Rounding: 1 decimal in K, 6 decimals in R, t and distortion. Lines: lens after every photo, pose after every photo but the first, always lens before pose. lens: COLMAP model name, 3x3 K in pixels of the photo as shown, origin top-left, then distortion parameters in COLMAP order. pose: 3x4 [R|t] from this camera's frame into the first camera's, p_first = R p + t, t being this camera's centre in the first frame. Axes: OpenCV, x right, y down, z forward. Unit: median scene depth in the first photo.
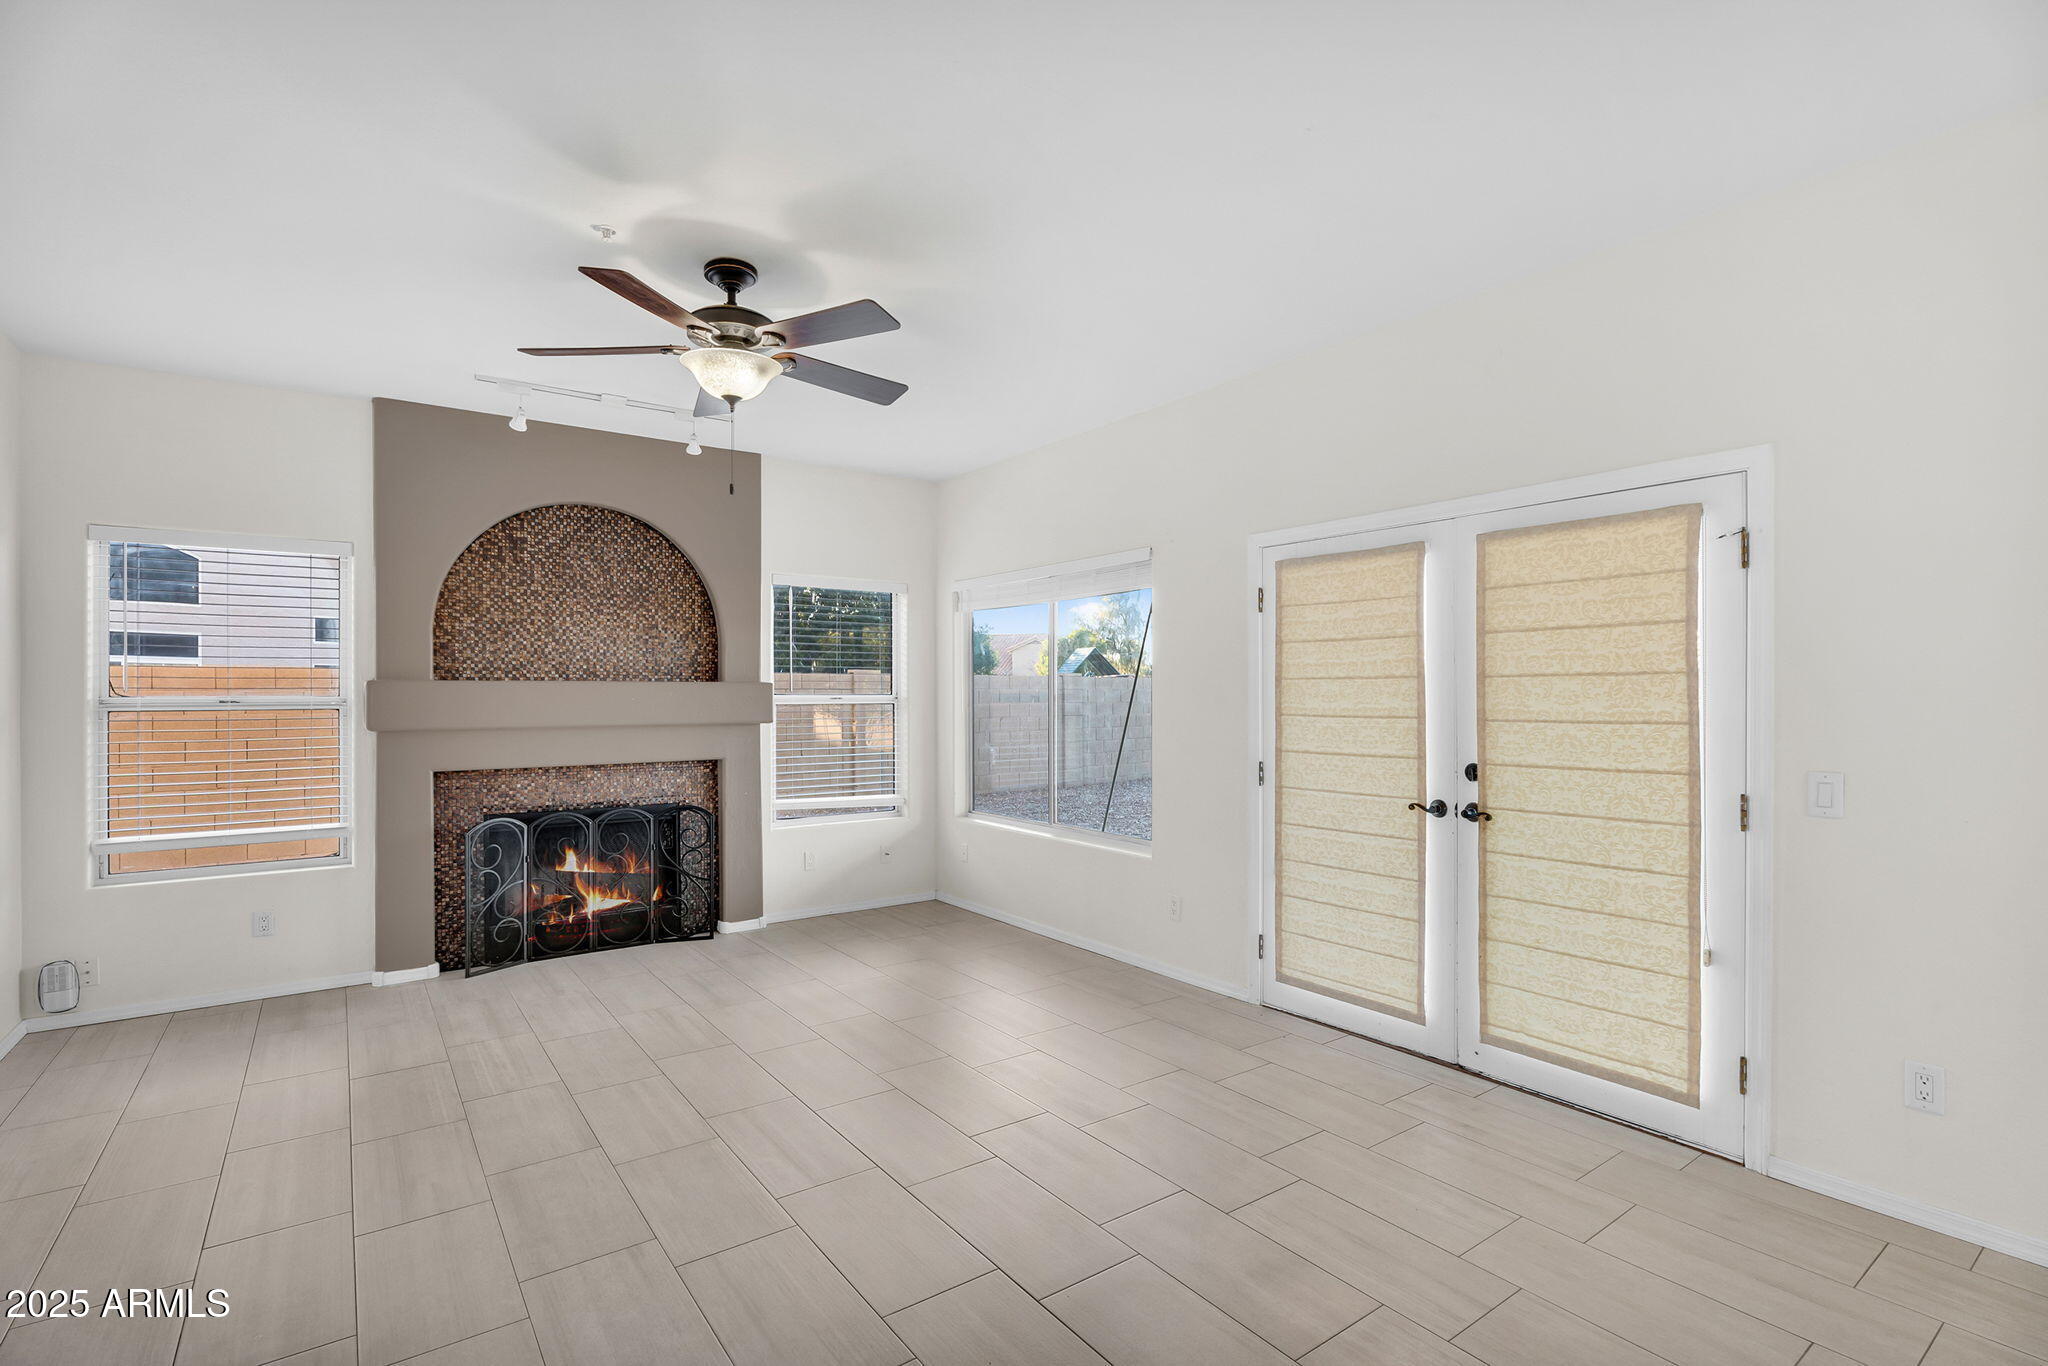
lens RADIAL K [[942.6, 0, 1022.3], [0, 942.6, 696.0], [0, 0, 1]] dist [-0.002703, 0.000358]
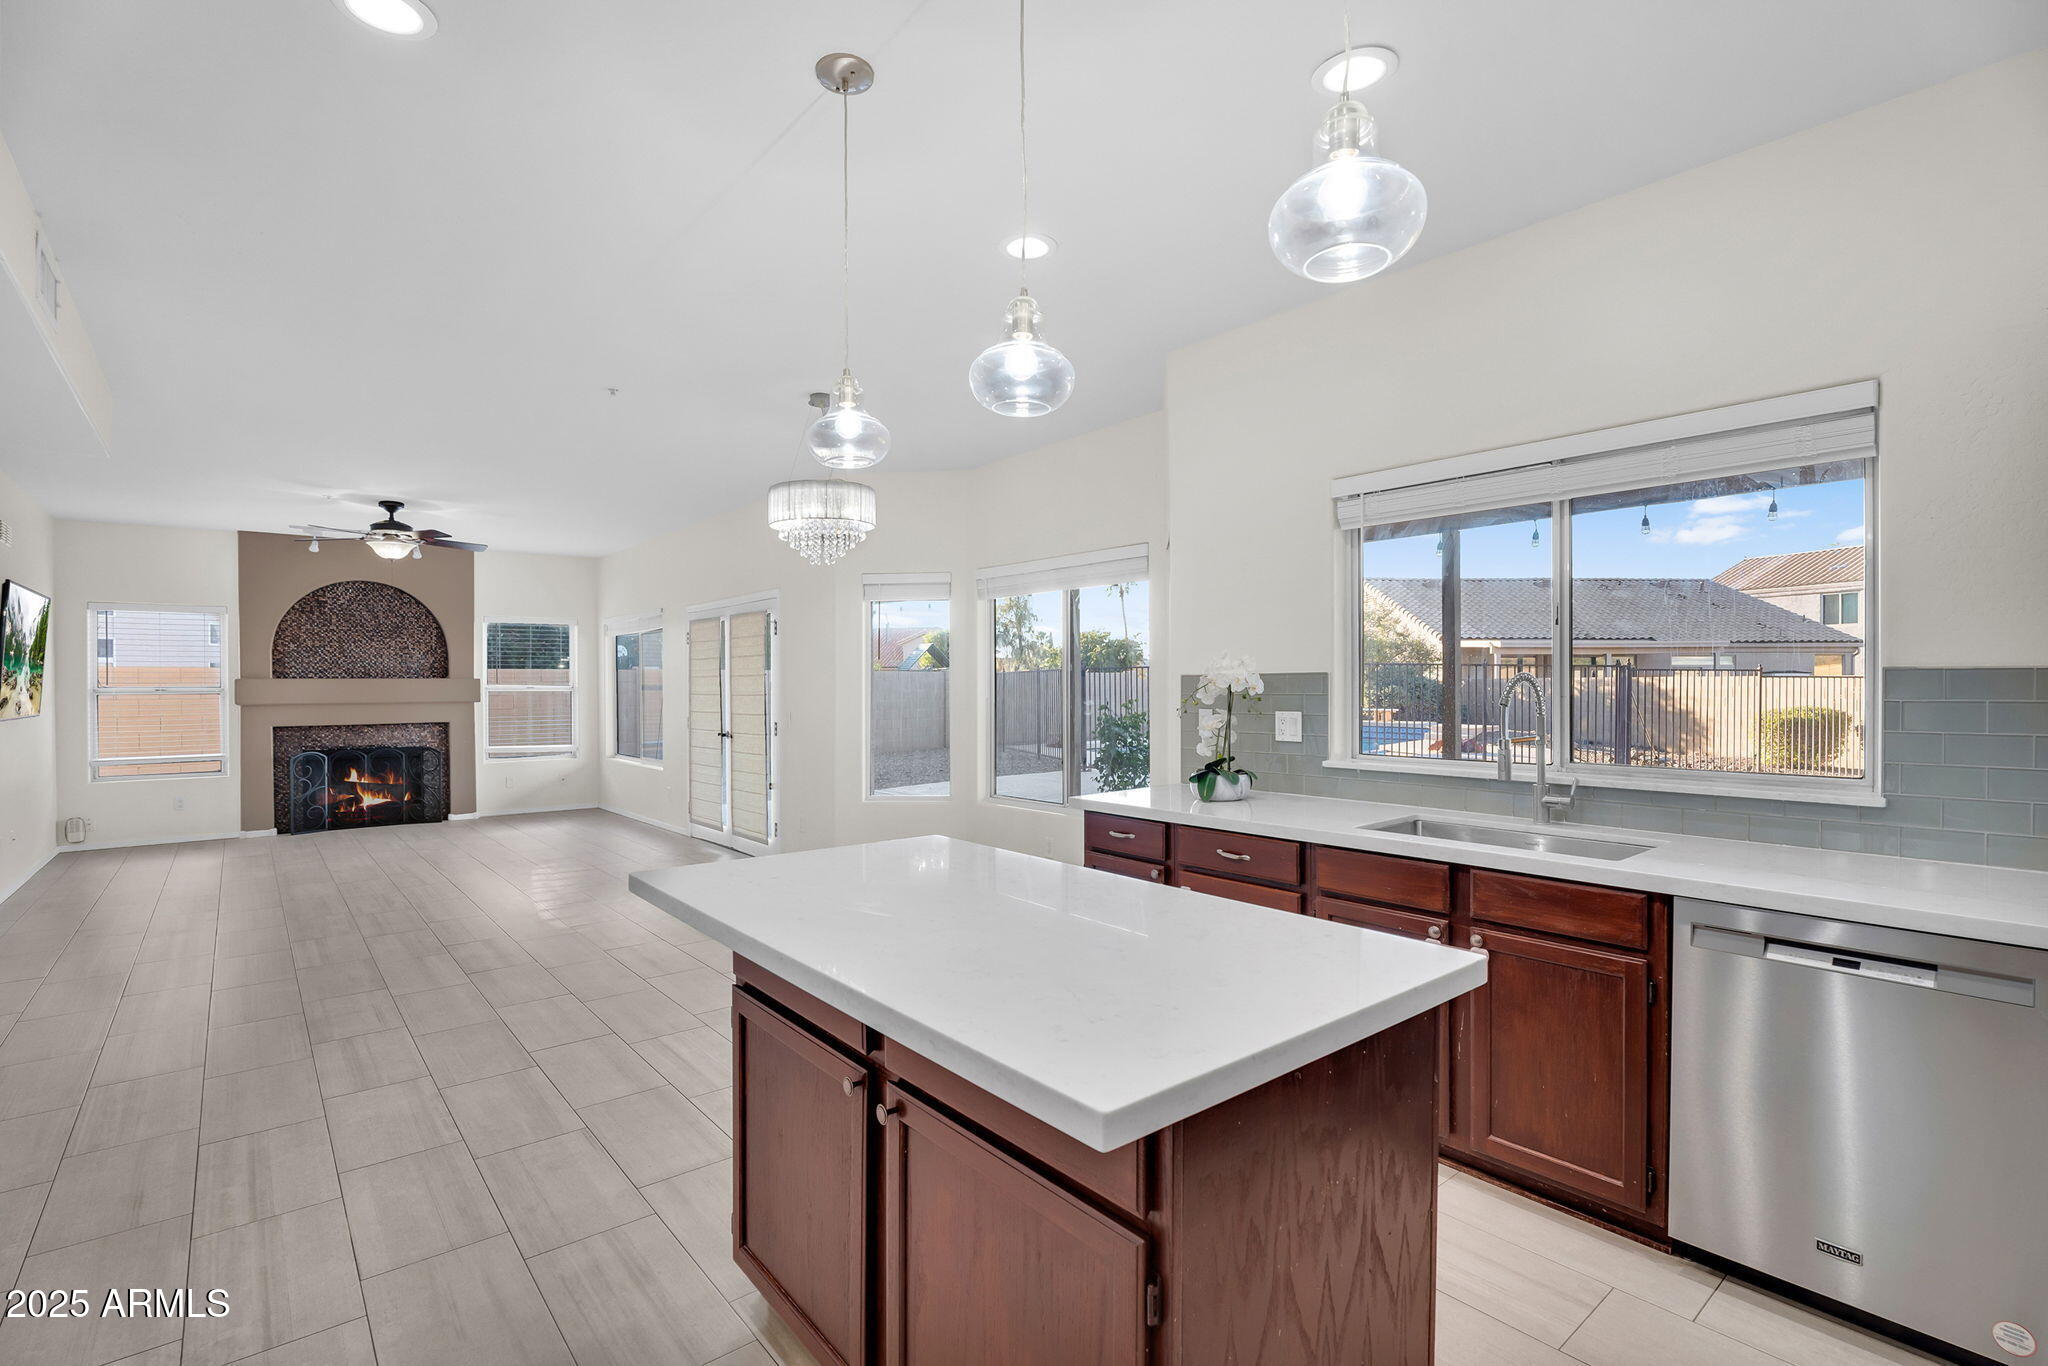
lens RADIAL K [[953.5, 0, 1022.8], [0, 953.5, 687.7], [0, 0, 1]] dist [-0.003675, -0.000612]
pose [[0.998012, -0.002947, 0.062957, 0.699228], [0.002859, 0.999995, 0.001490, 0.003288], [-0.062961, -0.001307, 0.998015, -0.923050]]
